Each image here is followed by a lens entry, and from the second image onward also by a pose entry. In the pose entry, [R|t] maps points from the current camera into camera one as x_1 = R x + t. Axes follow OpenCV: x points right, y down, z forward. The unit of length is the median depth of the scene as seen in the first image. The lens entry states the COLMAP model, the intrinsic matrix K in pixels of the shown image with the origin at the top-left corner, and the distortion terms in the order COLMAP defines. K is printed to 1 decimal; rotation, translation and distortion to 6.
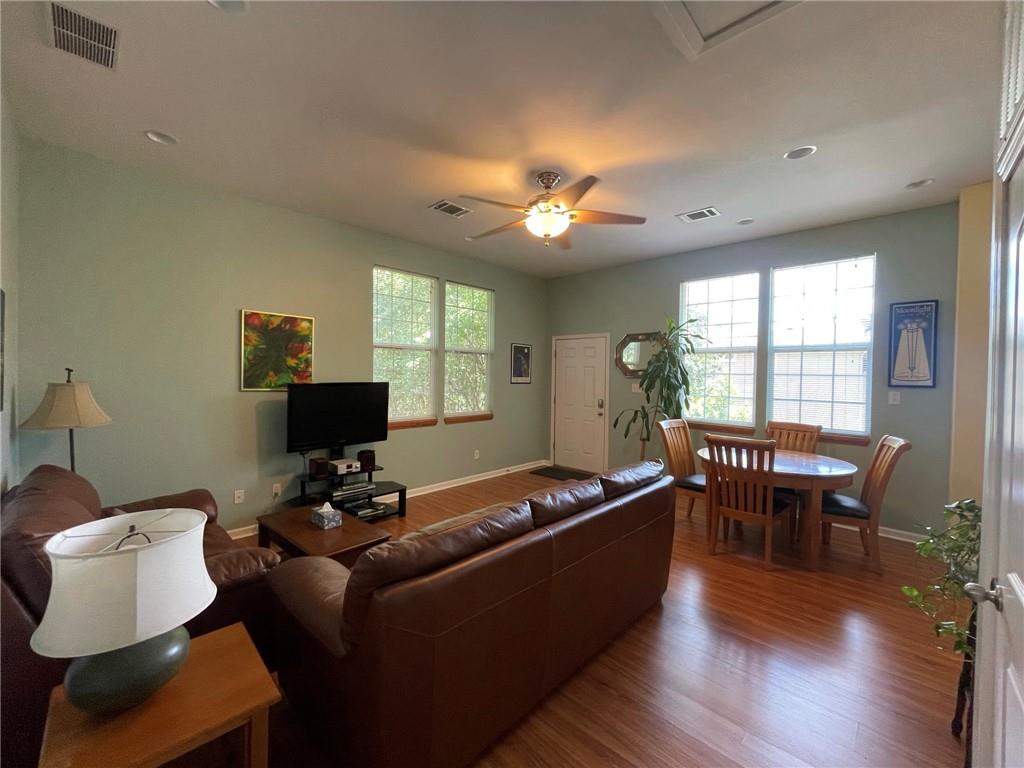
lens RADIAL K [[411.8, 0, 510.6], [0, 411.8, 380.7], [0, 0, 1]] dist [0.001379, 0.000217]
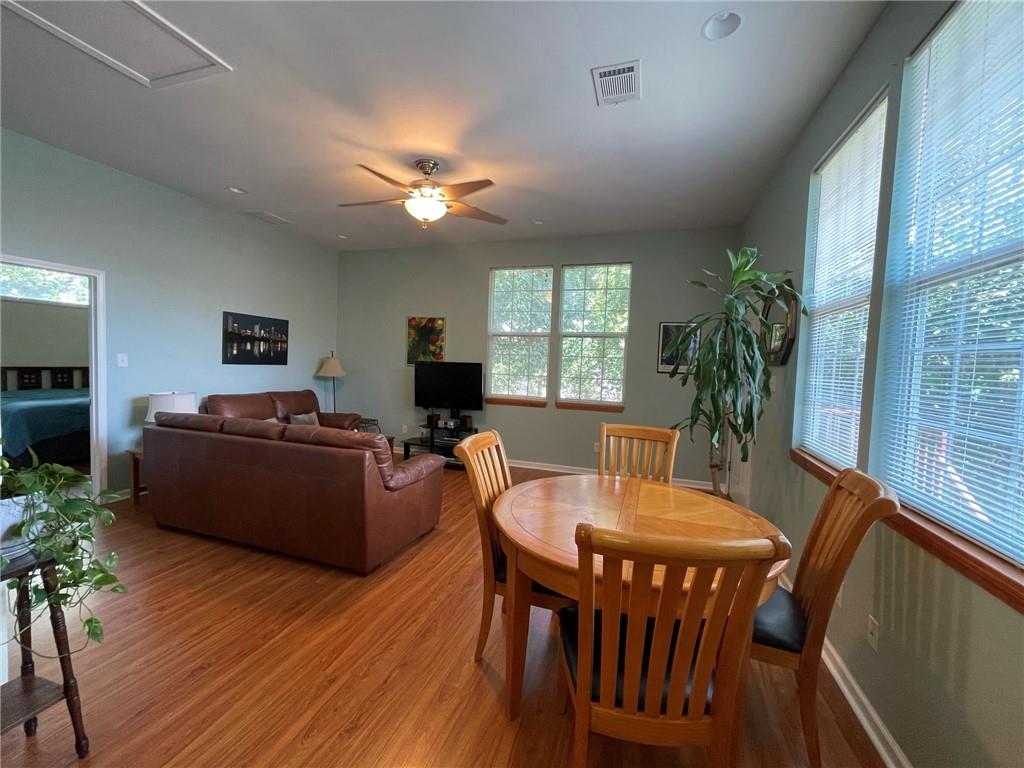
lens RADIAL K [[411.8, 0, 510.6], [0, 411.8, 380.7], [0, 0, 1]] dist [0.001379, 0.000217]
pose [[0.432897, 0.044133, -0.900362, 0.901226], [-0.043117, 0.998671, 0.028221, 0.018333], [0.900412, 0.026604, 0.434225, 0.580782]]
